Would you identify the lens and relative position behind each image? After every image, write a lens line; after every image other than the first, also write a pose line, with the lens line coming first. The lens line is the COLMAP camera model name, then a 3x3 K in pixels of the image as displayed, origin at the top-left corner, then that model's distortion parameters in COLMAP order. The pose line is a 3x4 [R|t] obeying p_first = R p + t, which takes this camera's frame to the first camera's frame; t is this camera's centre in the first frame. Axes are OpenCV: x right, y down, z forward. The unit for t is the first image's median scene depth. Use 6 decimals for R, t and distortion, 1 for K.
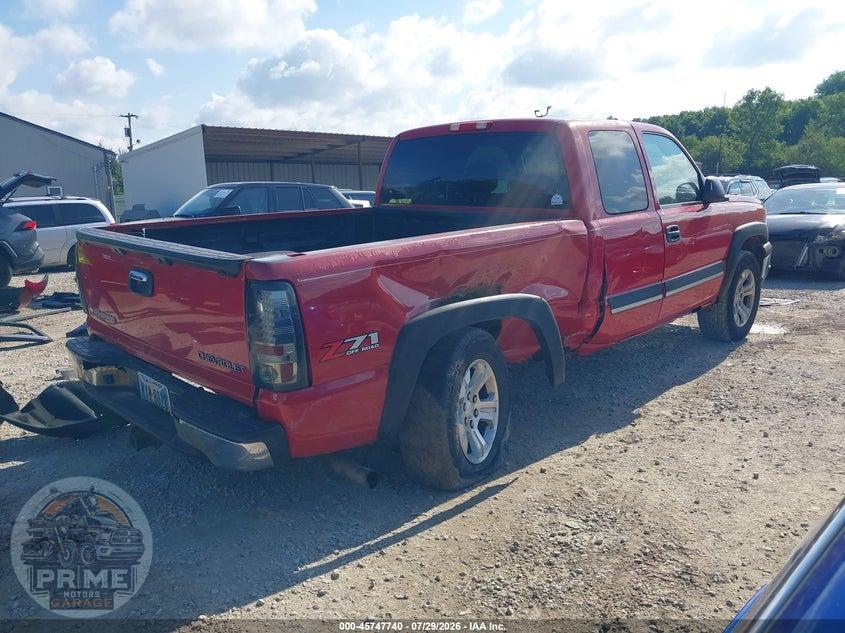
lens RADIAL K [[680.8, 0, 419.4], [0, 680.8, 313.4], [0, 0, 1]] dist [0.016344, -0.000369]
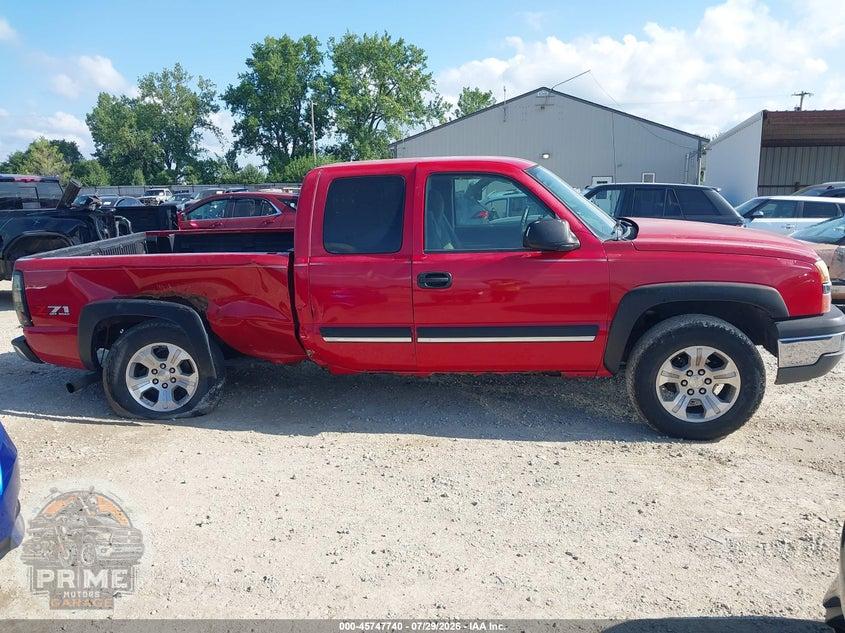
lens RADIAL K [[661.2, 0, 418.9], [0, 661.2, 317.9], [0, 0, 1]] dist [0.010154, 0.005933]
pose [[0.574832, 0.185890, -0.796877, 0.198972], [-0.150351, 0.981268, 0.120447, -0.031155], [0.804340, 0.050575, 0.592013, 0.076149]]
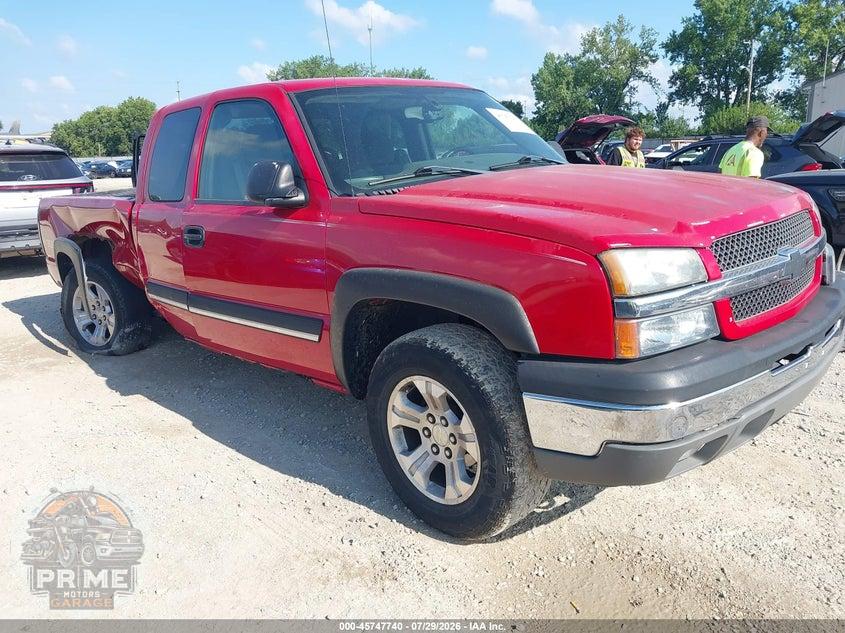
lens RADIAL K [[661.2, 0, 418.9], [0, 661.2, 317.9], [0, 0, 1]] dist [0.010154, 0.005933]
pose [[-0.005317, 0.280115, -0.959952, 0.201751], [-0.153460, 0.948365, 0.277584, -0.050336], [0.988141, 0.148790, 0.037944, 0.220239]]
